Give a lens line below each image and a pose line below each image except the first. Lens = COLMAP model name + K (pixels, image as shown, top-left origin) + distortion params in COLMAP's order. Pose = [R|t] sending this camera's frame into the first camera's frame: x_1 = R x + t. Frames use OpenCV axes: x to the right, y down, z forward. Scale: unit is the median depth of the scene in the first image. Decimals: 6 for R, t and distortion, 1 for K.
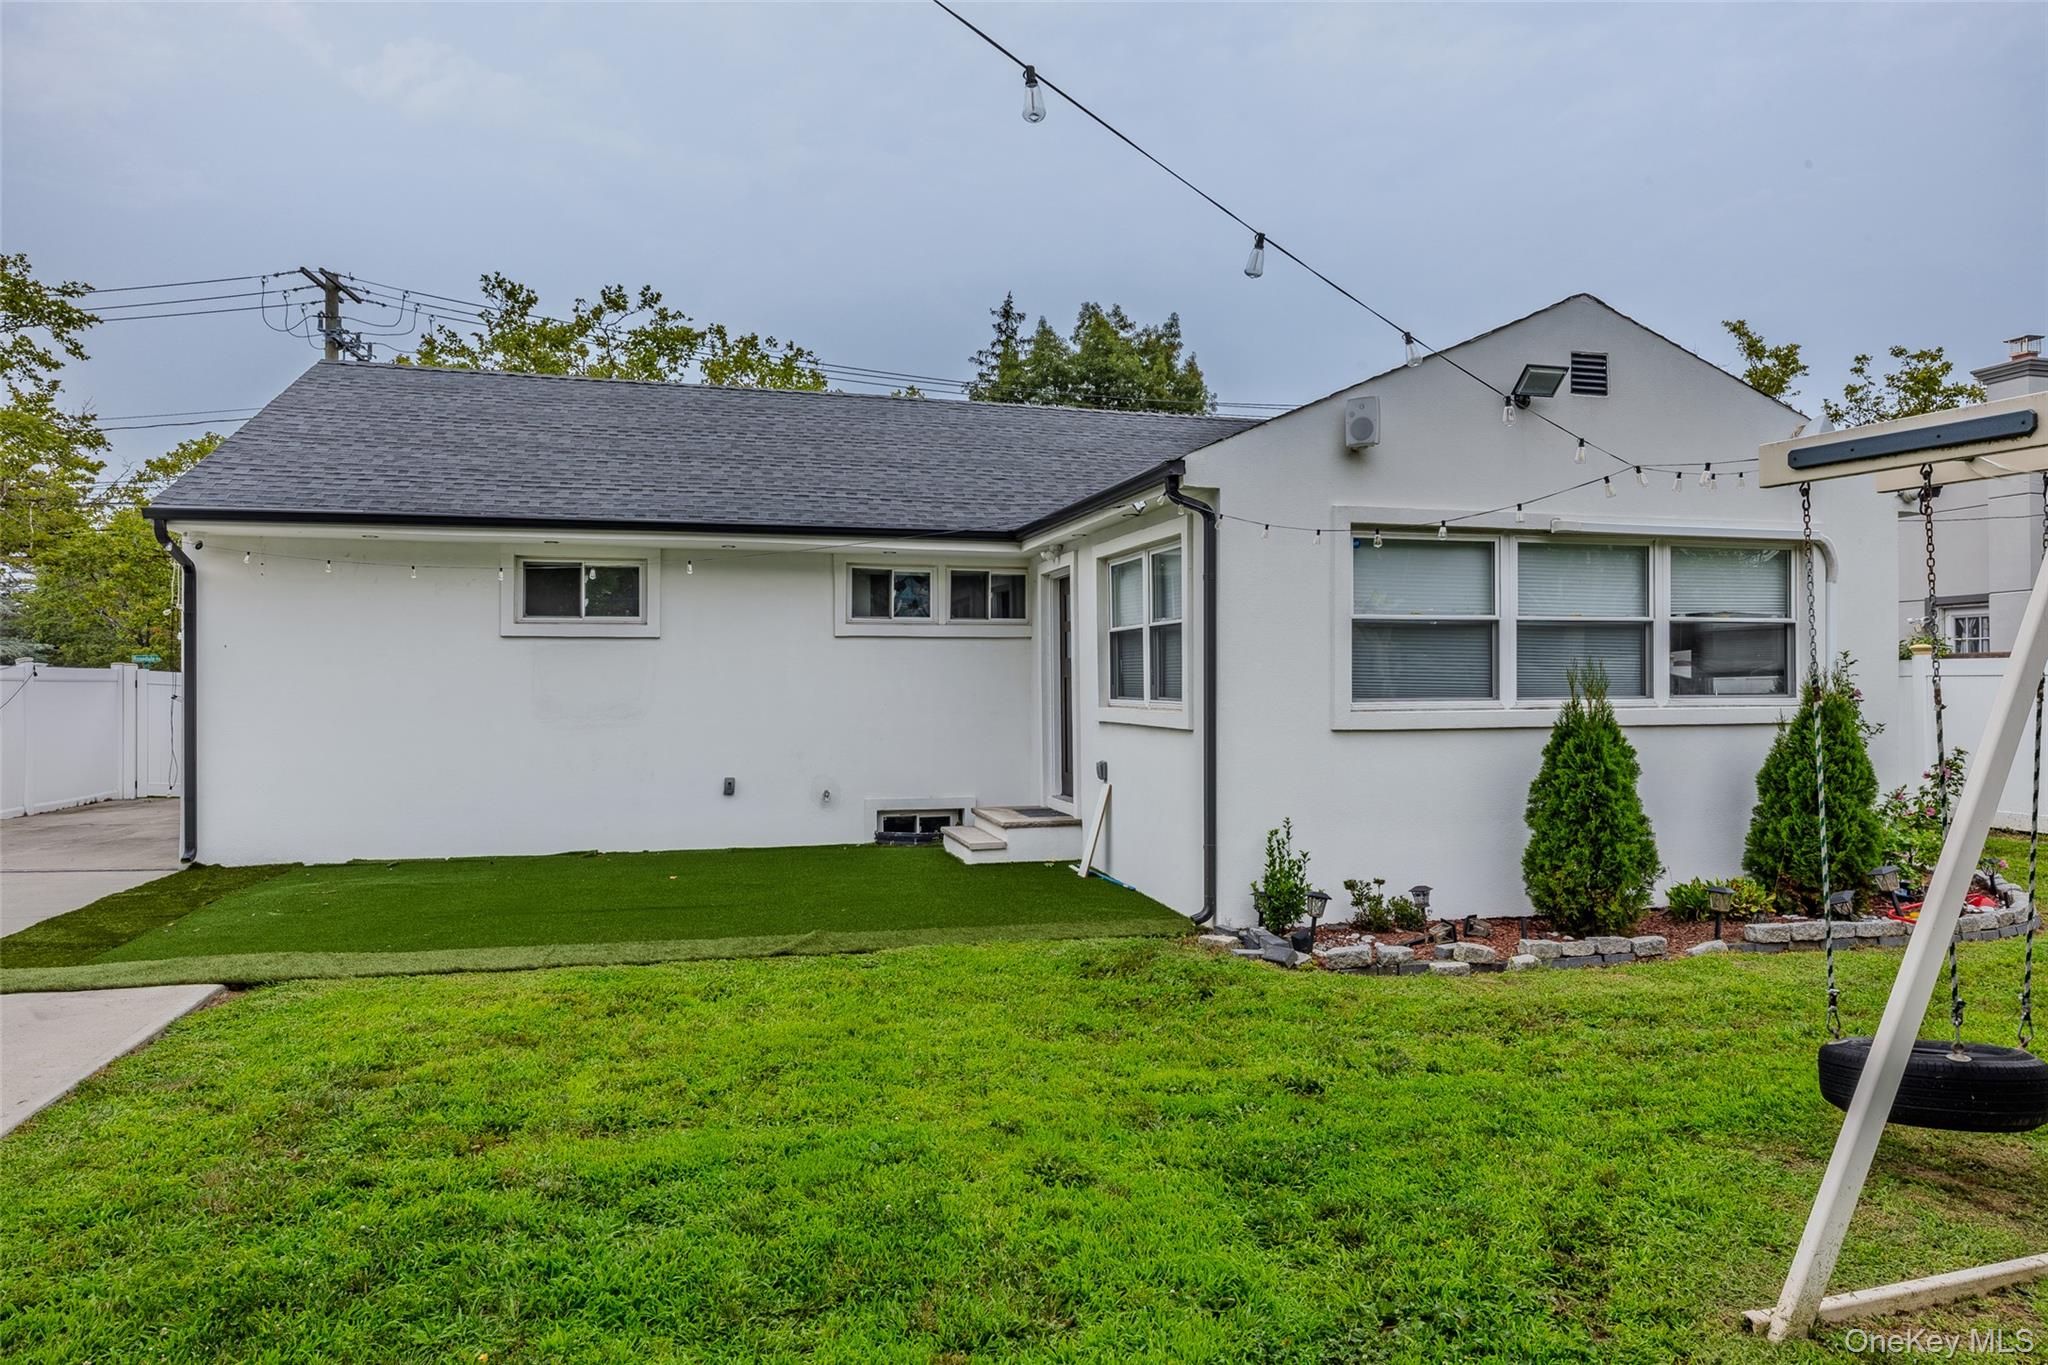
lens RADIAL K [[1246.1, 0, 1024.0], [0, 1246.1, 682.5], [0, 0, 1]] dist [-0.006988, -0.001256]
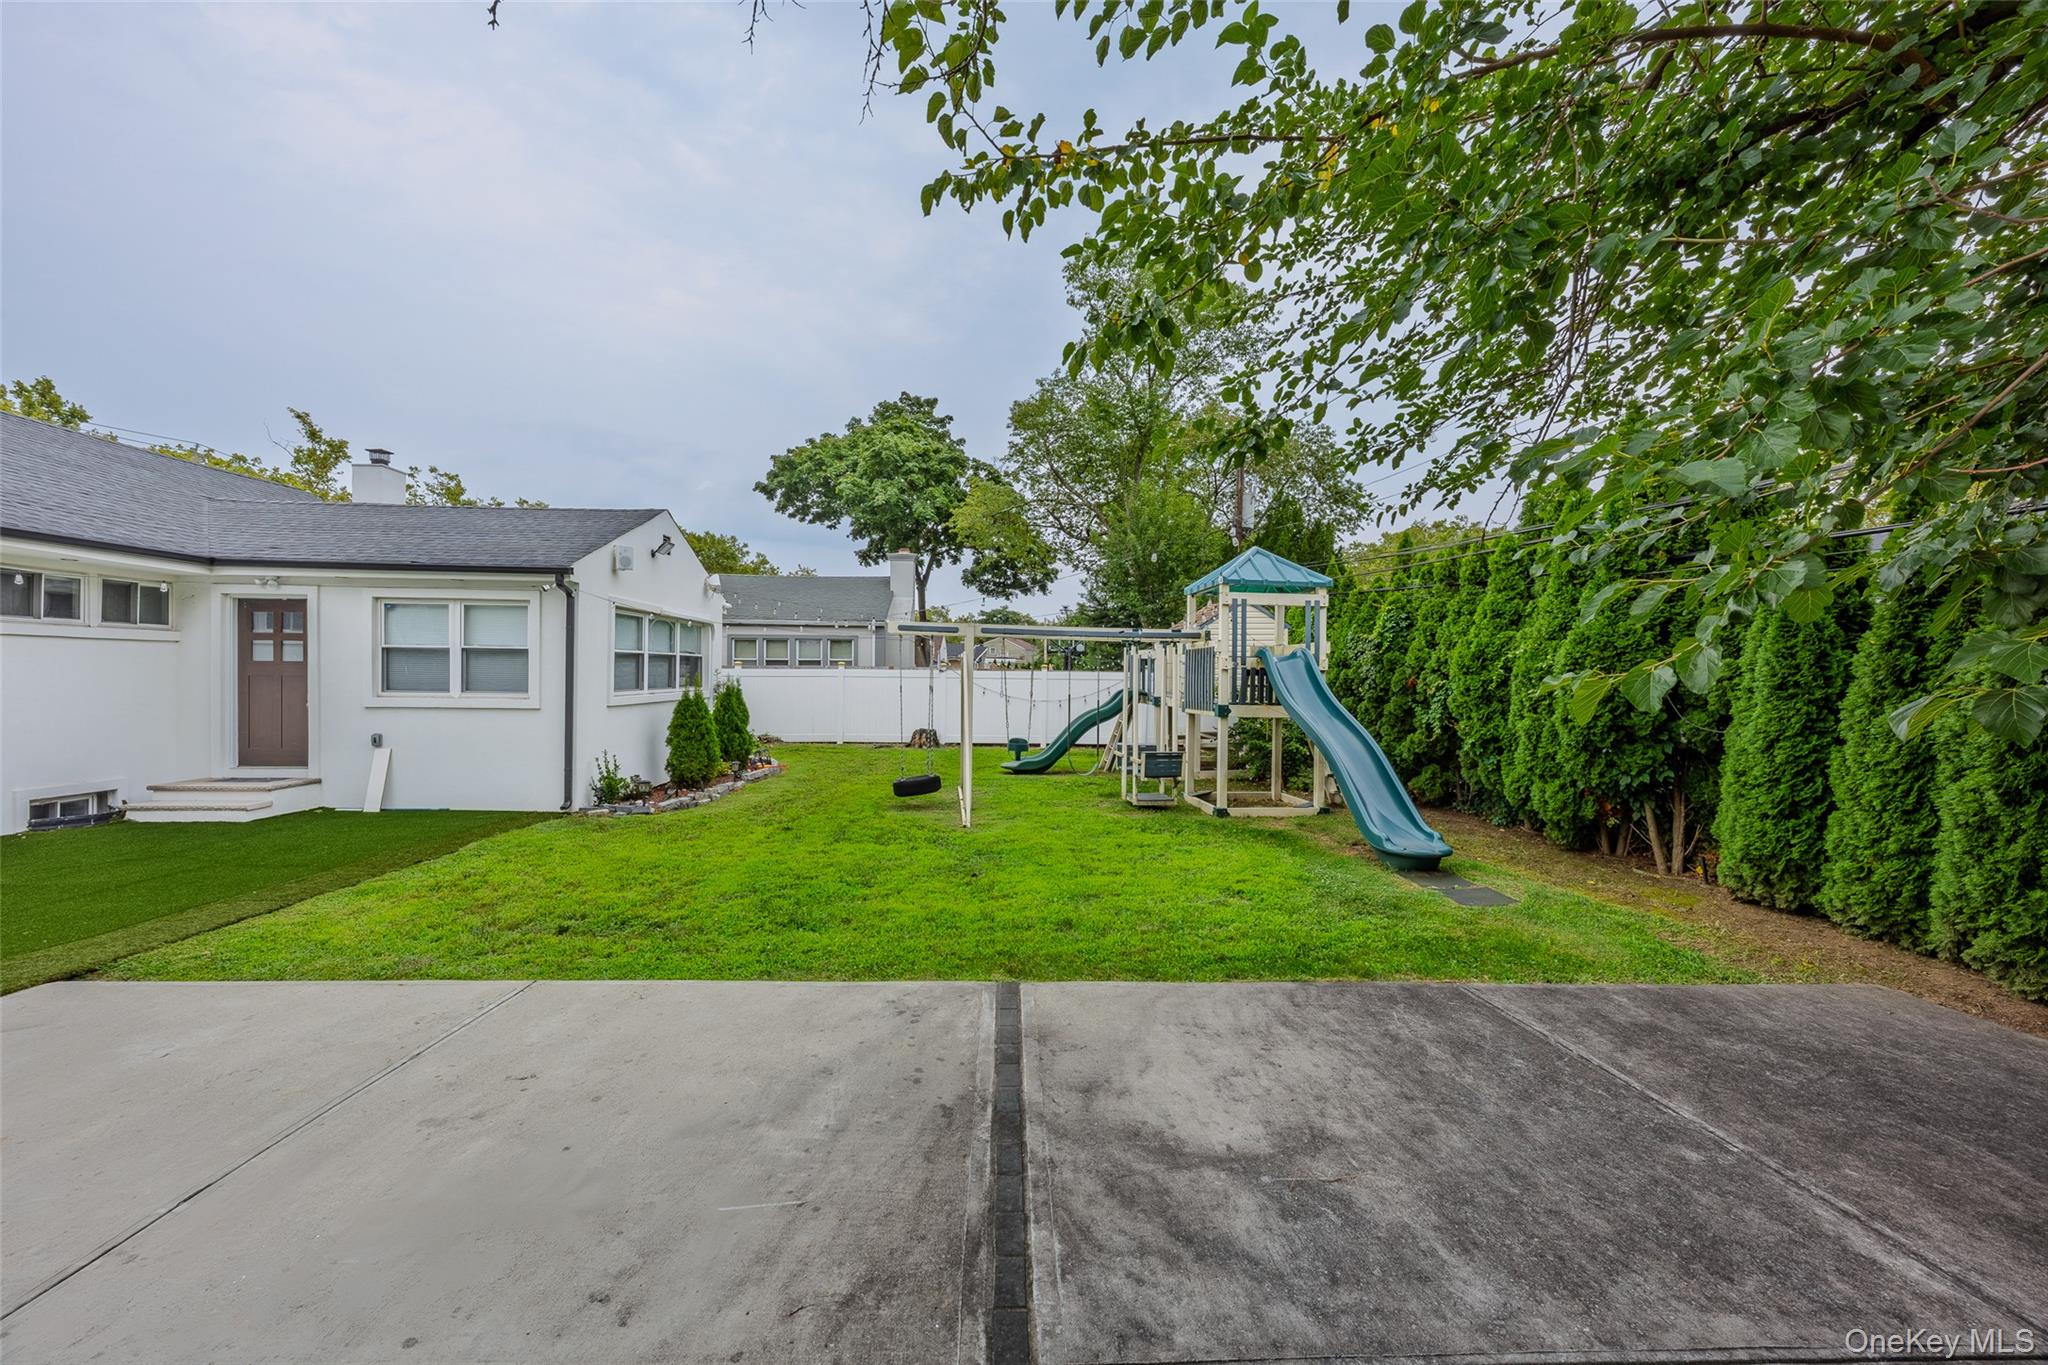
lens RADIAL K [[820.6, 0, 1014.0], [0, 820.6, 673.4], [0, 0, 1]] dist [0.003346, 0.000287]
pose [[0.223285, 0.006165, 0.974734, -0.717227], [-0.011793, 0.999924, -0.003622, -0.014115], [-0.974682, -0.010686, 0.223340, 0.040299]]
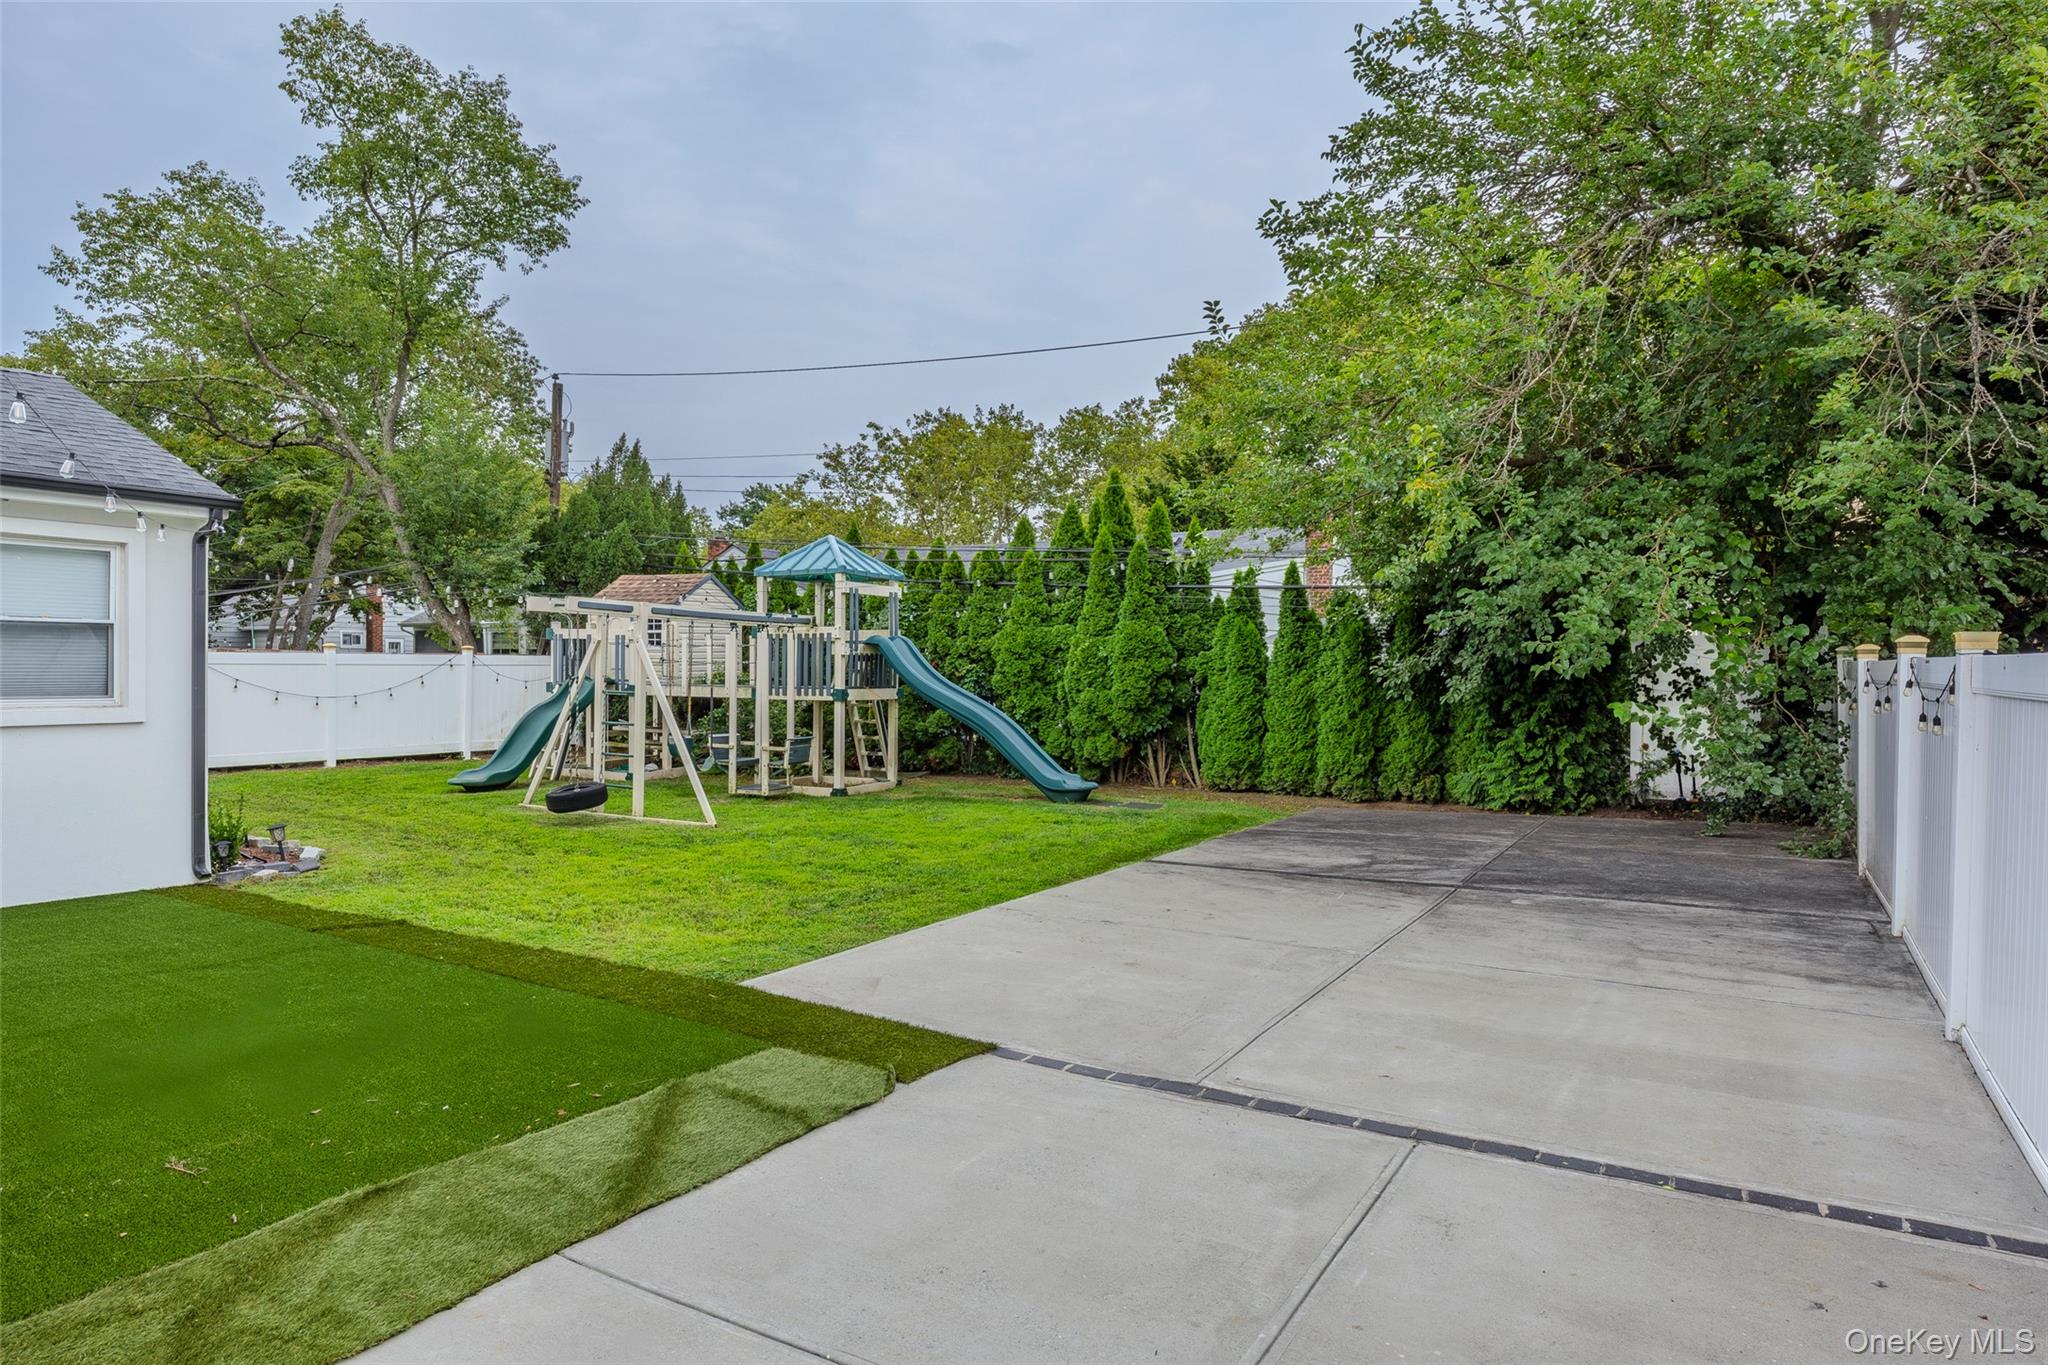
lens RADIAL K [[1229.7, 0, 1024.0], [0, 1229.7, 682.5], [0, 0, 1]] dist [-0.001741, 0.000925]
pose [[-0.696939, -0.013723, 0.716999, -0.968945], [-0.005441, 0.999889, 0.013849, -0.014270], [-0.717109, 0.005751, -0.696937, 0.965103]]
